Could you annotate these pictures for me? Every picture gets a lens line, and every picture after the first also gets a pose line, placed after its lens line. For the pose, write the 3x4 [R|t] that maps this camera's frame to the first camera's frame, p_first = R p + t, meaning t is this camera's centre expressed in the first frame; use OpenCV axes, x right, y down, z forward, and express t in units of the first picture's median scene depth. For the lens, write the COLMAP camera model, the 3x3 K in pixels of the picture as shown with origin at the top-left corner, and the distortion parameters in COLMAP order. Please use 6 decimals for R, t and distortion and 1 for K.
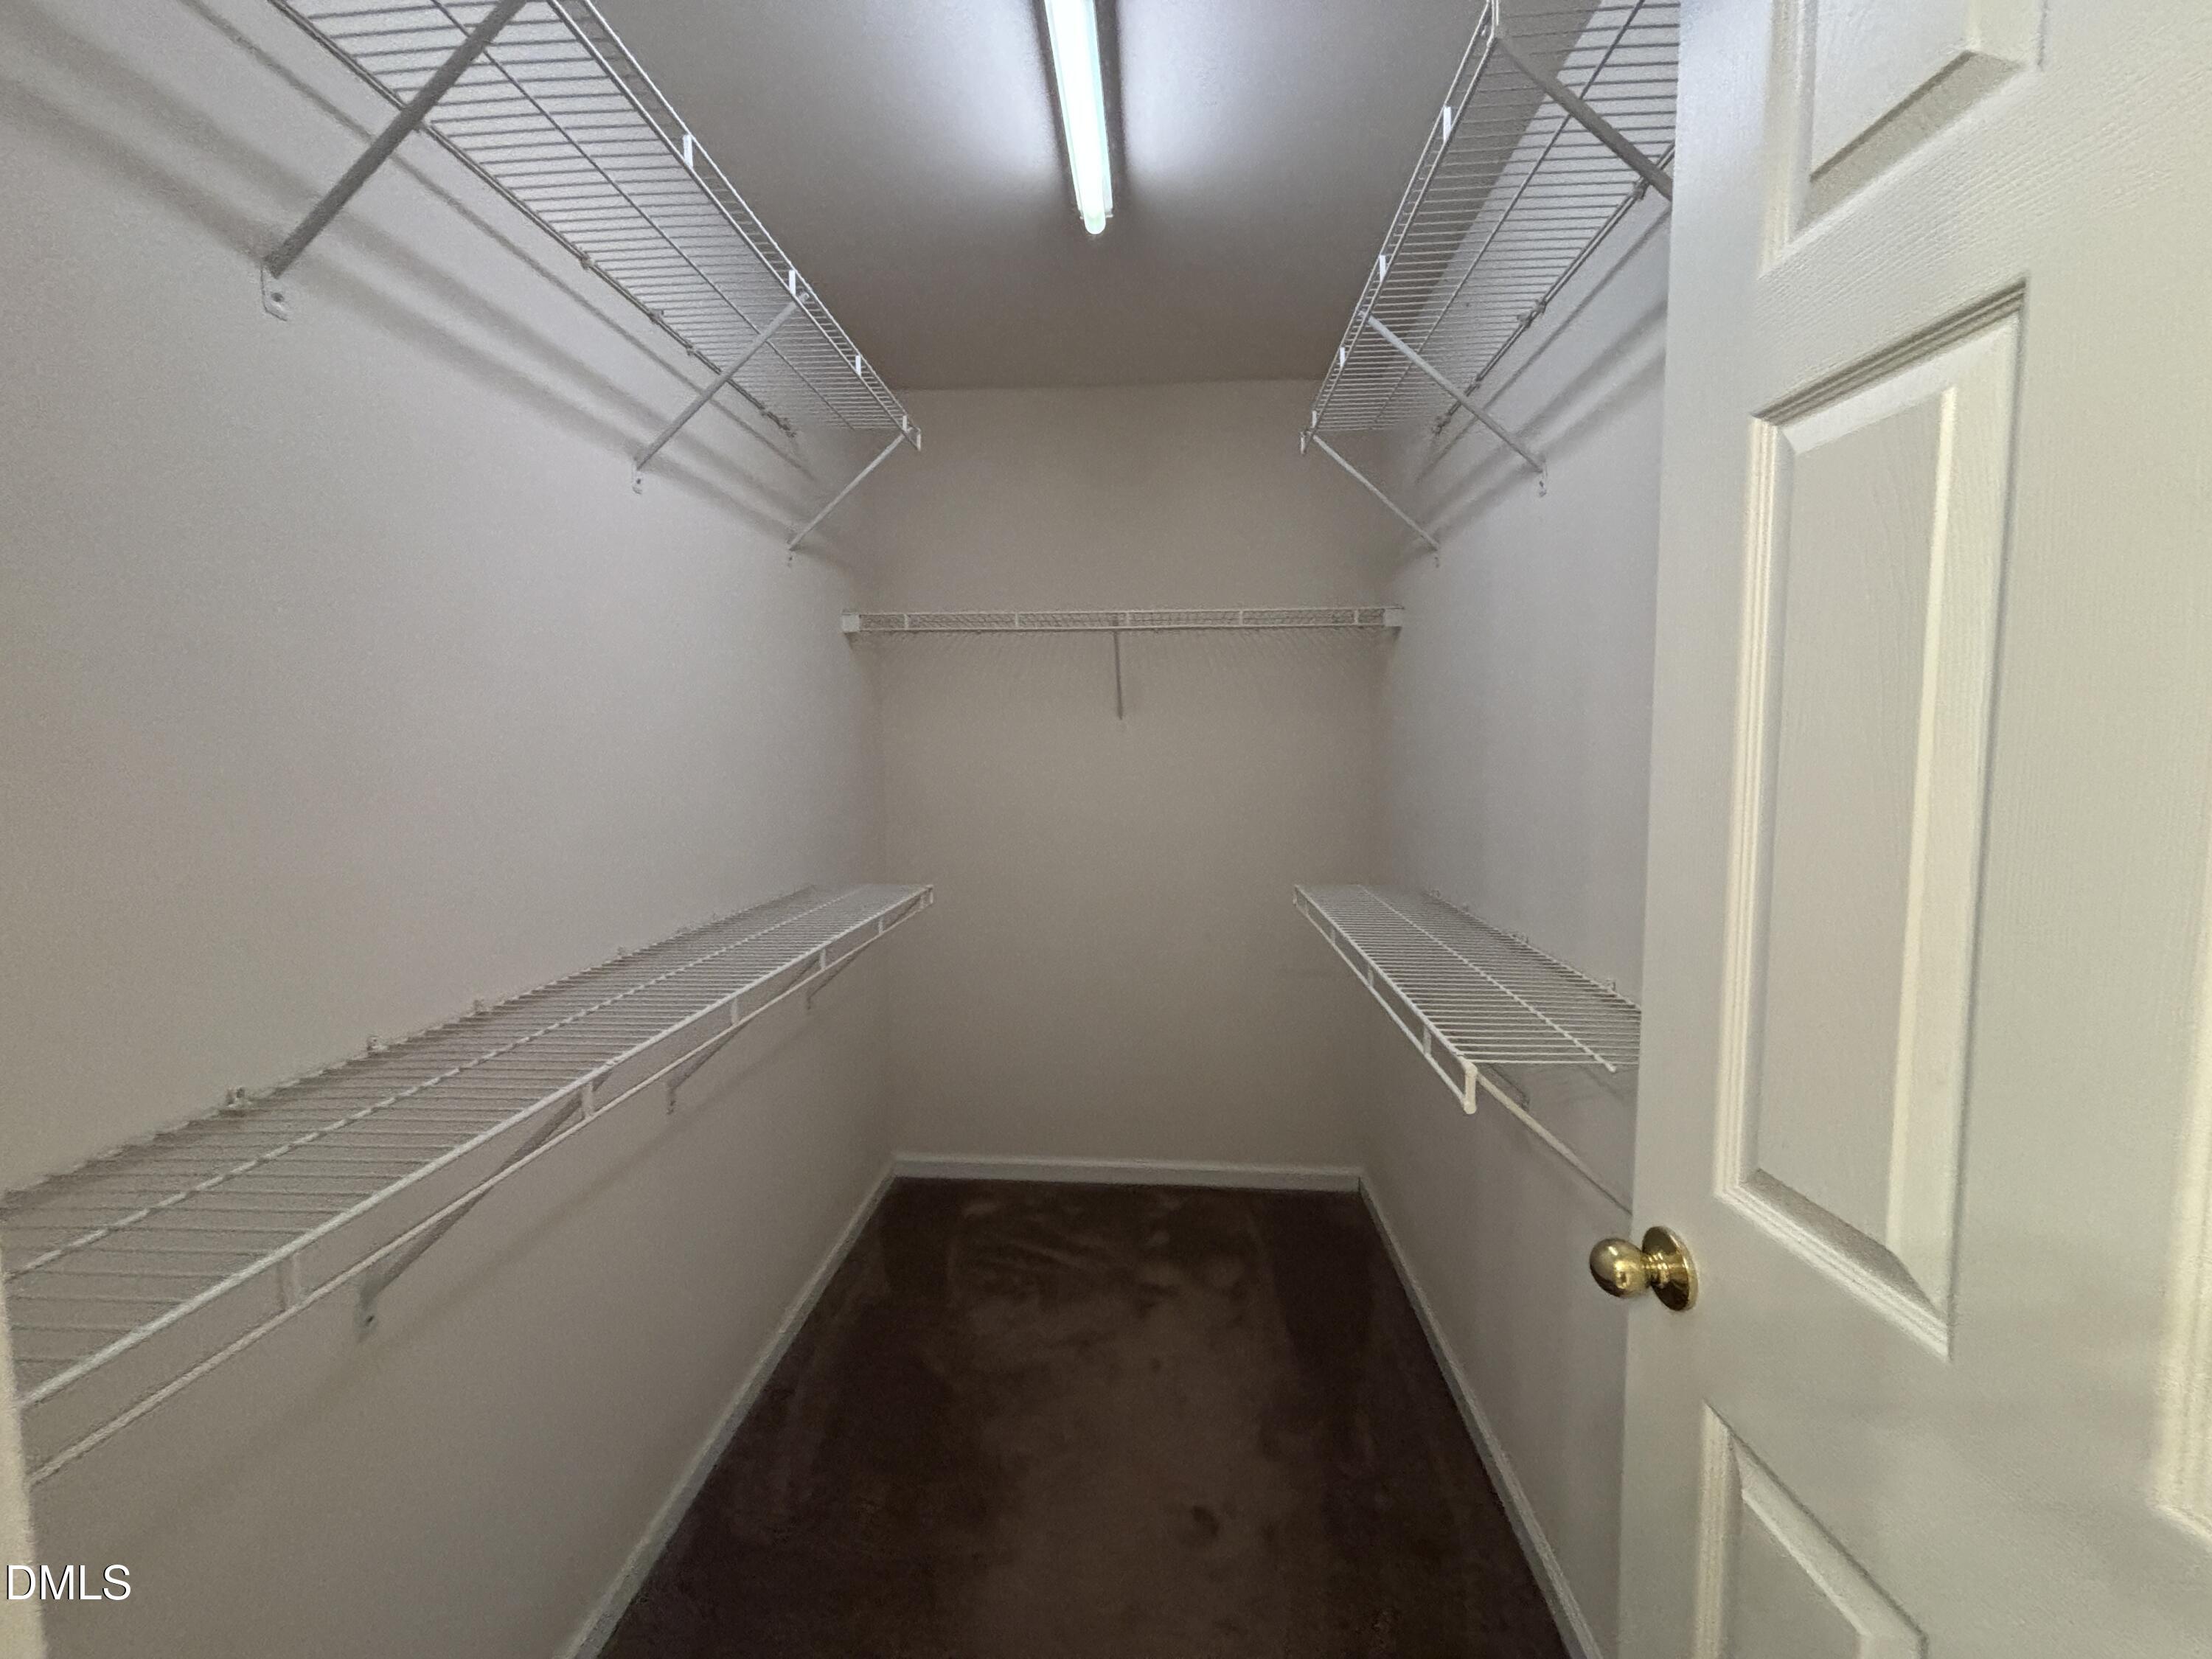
lens RADIAL K [[889.8, 0, 1107.3], [0, 889.8, 826.3], [0, 0, 1]] dist [-0.001682, 0.000535]
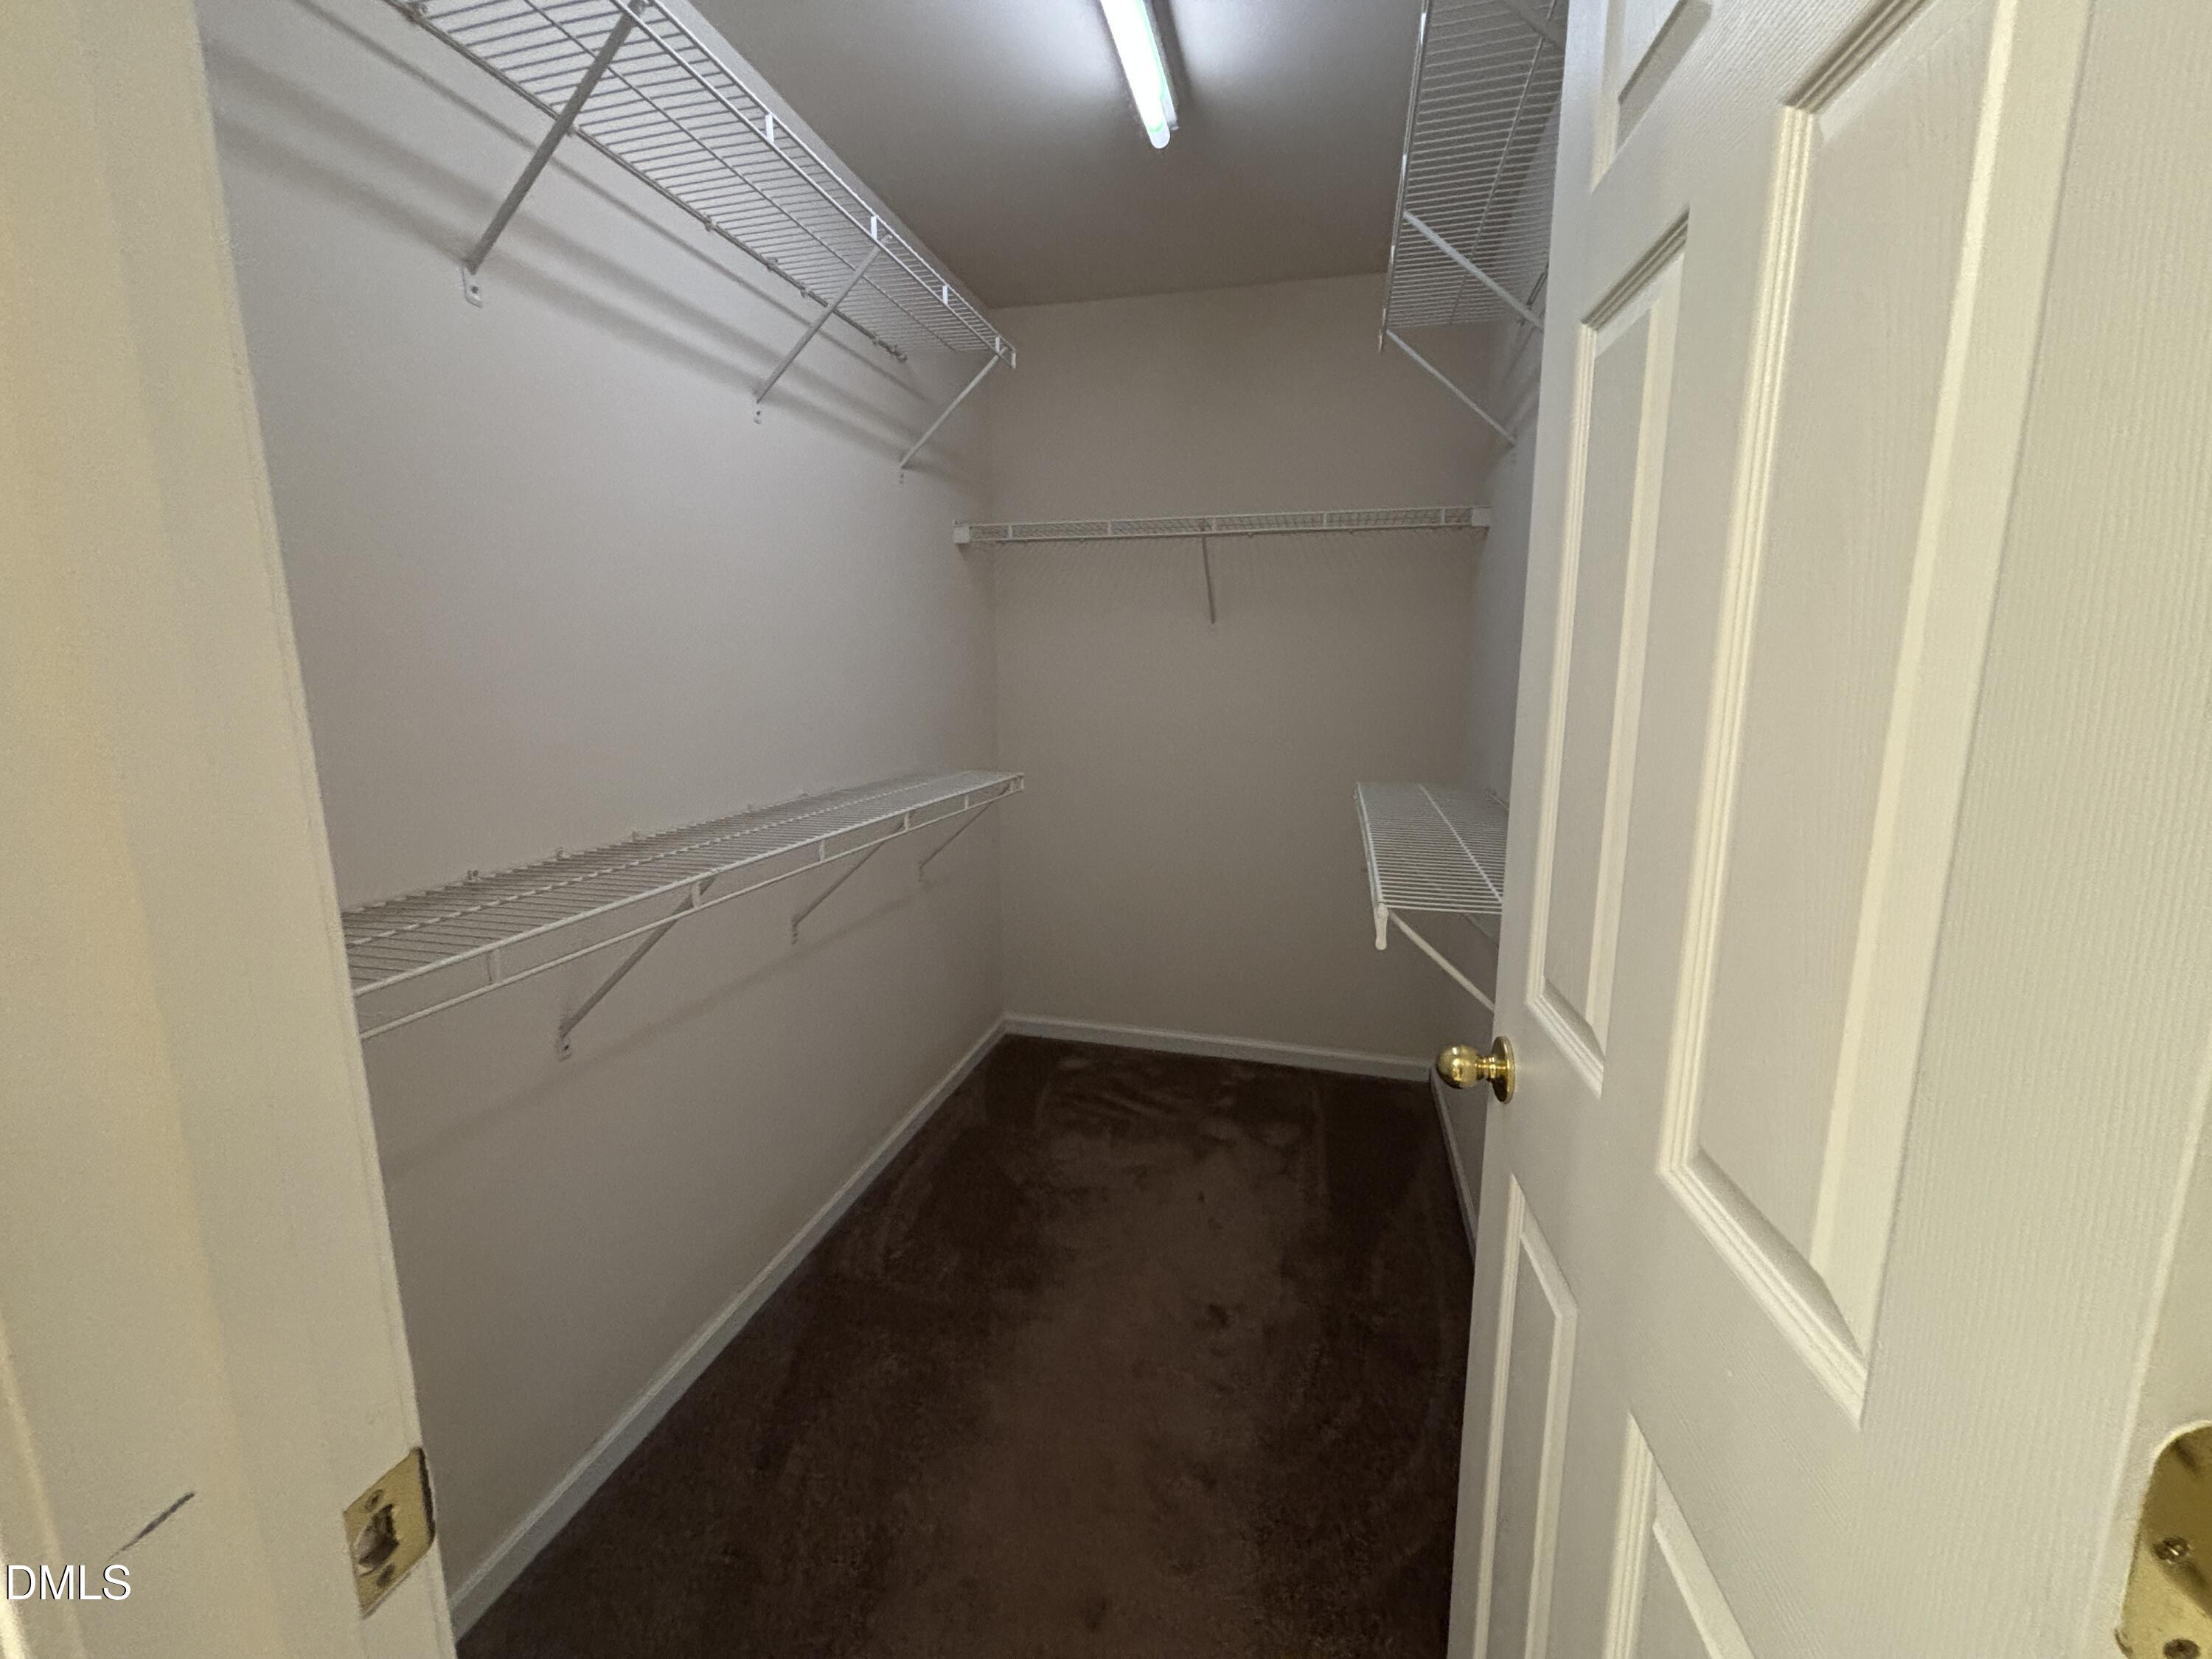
lens RADIAL K [[889.8, 0, 1105.3], [0, 889.8, 826.2], [0, 0, 1]] dist [-0.001682, 0.000535]
pose [[0.982651, 0.038170, -0.181491, 0.150948], [-0.020988, 0.995192, 0.095668, 0.033283], [0.184271, -0.090199, 0.978728, -0.114183]]
